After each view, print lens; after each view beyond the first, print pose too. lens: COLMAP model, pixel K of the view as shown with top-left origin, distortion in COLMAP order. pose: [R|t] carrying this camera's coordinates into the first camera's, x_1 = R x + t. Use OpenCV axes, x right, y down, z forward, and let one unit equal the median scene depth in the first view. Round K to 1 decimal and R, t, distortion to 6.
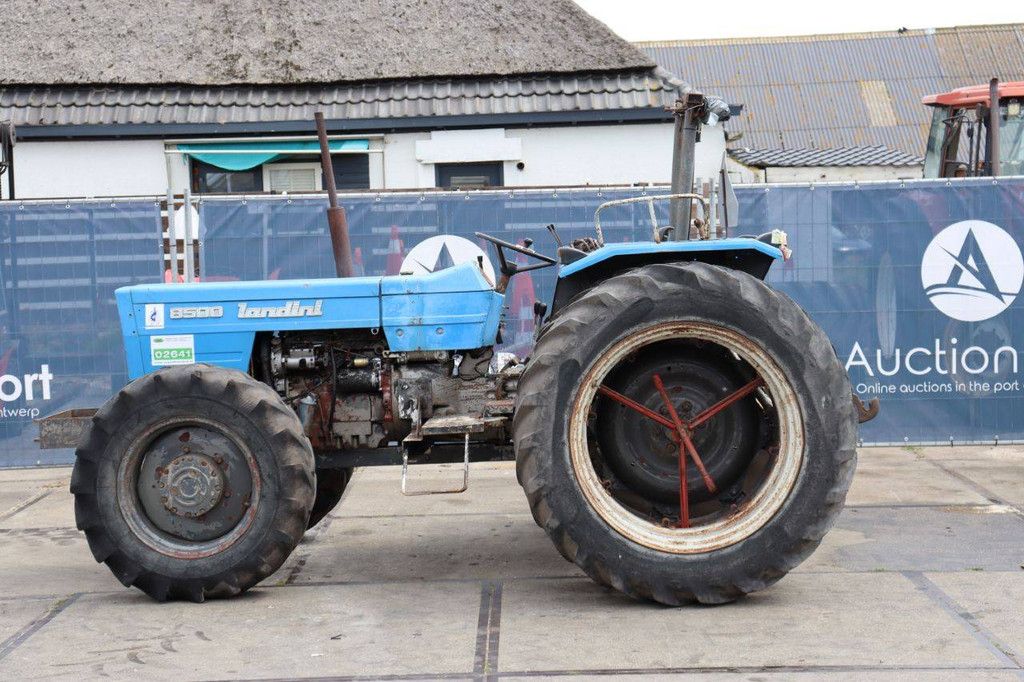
lens RADIAL K [[1841.2, 0, 507.0], [0, 1841.2, 331.1], [0, 0, 1]] dist [0.249952, 0.000000]
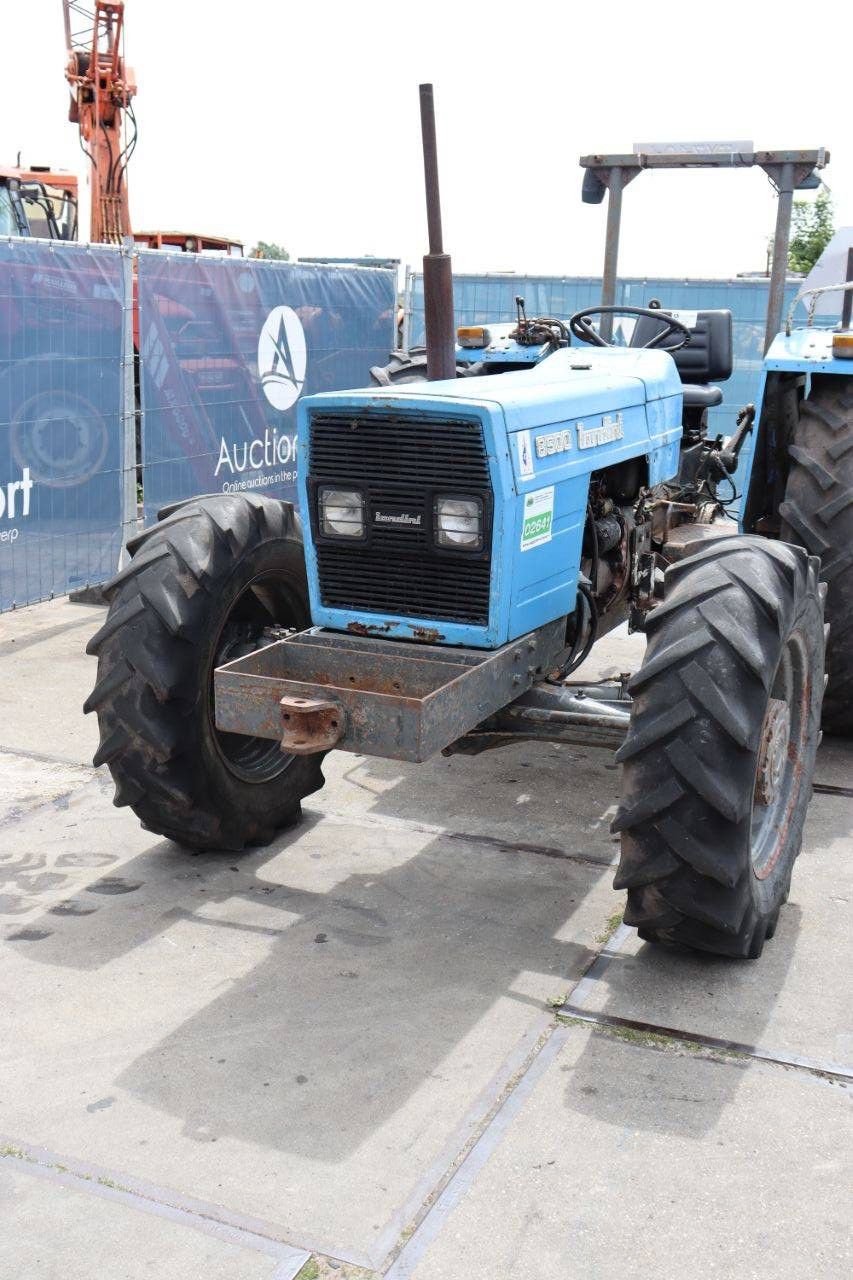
lens RADIAL K [[1397.5, 0, 421.4], [0, 1397.5, 634.5], [0, 0, 1]] dist [-0.037776, 0.000000]
pose [[0.396101, -0.175108, 0.901355, -0.555340], [0.018786, 0.982987, 0.182711, -0.030223], [-0.918015, -0.055439, 0.392652, 0.874476]]
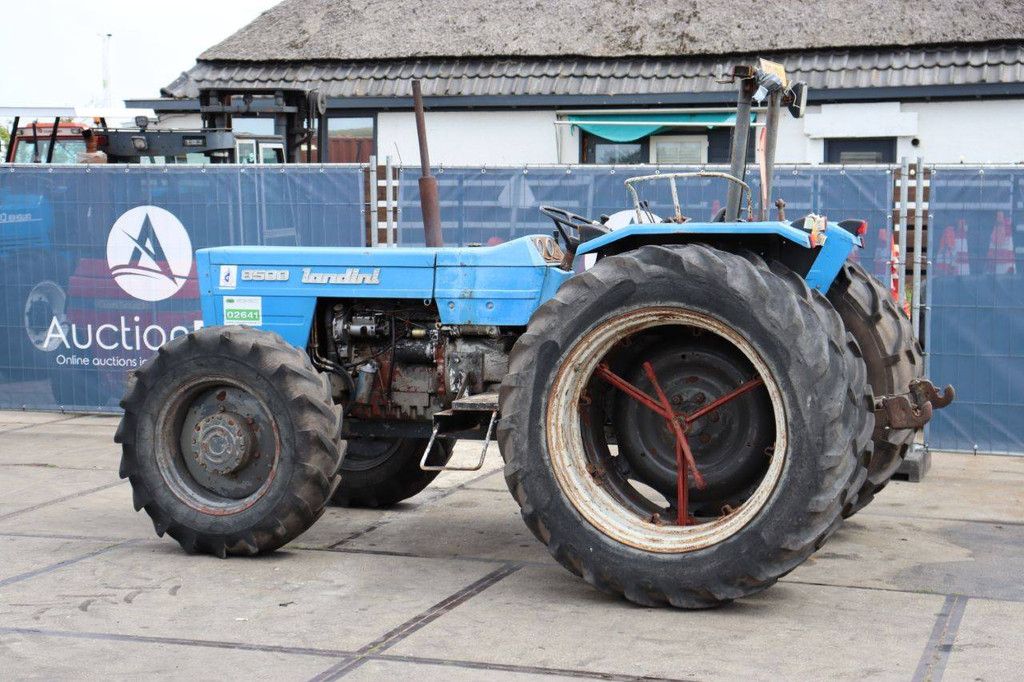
lens RADIAL K [[1841.2, 0, 511.6], [0, 1841.2, 321.8], [0, 0, 1]] dist [0.249952, 0.000000]
pose [[0.956169, 0.052842, -0.288007, 0.256653], [-0.050143, 0.998602, 0.016745, -0.008353], [0.288489, -0.001569, 0.957482, 0.064799]]
